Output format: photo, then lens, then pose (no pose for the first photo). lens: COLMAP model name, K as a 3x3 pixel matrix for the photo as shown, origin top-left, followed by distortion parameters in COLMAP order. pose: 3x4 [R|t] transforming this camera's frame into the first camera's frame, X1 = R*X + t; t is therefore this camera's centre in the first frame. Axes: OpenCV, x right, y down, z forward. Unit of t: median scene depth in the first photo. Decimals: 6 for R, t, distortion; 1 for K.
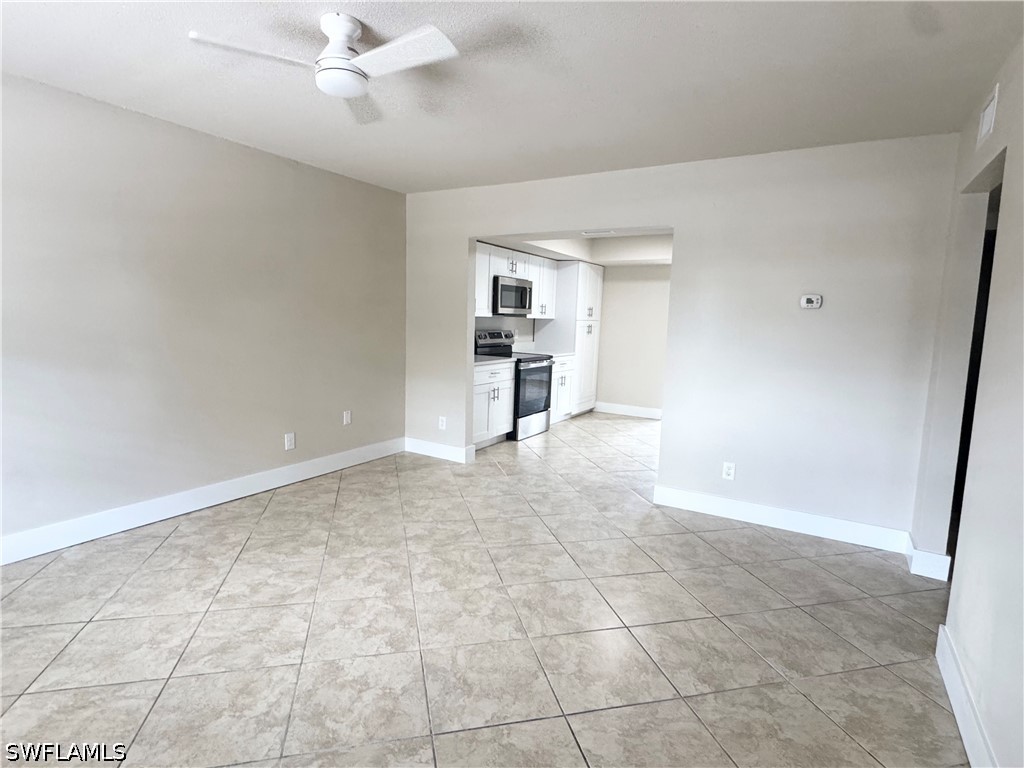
lens RADIAL K [[537.5, 0, 512.0], [0, 537.5, 384.0], [0, 0, 1]] dist [-0.002926, 0.000117]
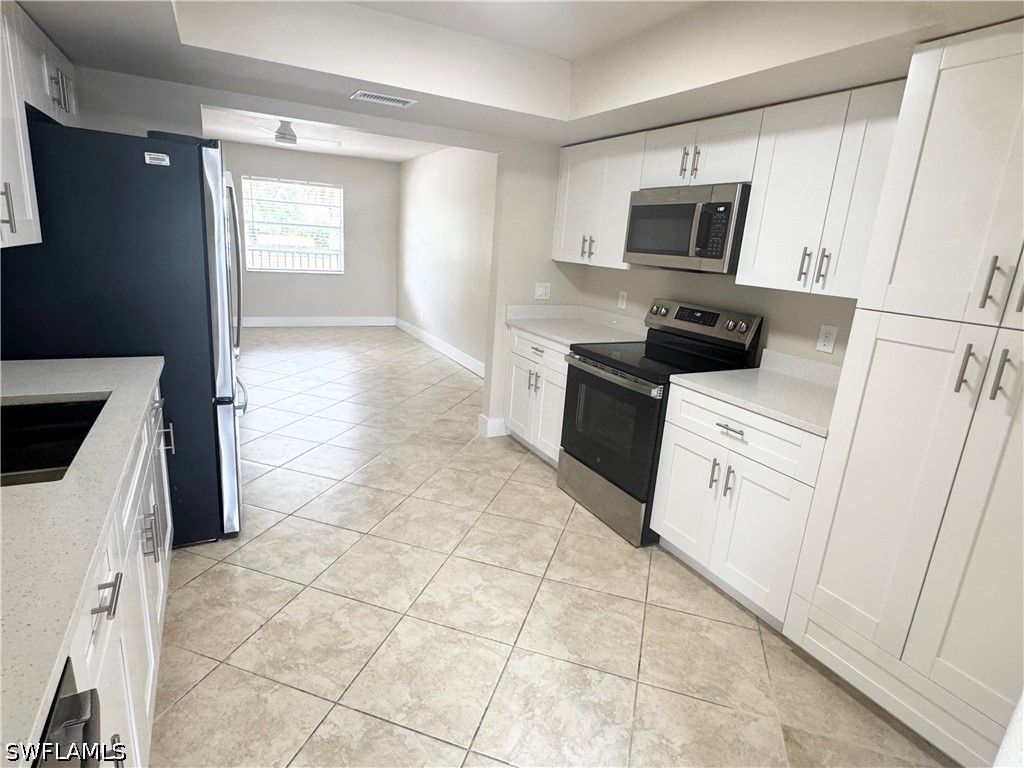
lens RADIAL K [[537.5, 0, 512.0], [0, 537.5, 384.0], [0, 0, 1]] dist [-0.002926, 0.000117]
pose [[-0.515604, 0.158389, -0.842060, 0.452726], [-0.187963, 0.937918, 0.291512, -0.139063], [0.835956, 0.308581, -0.453823, 1.072784]]
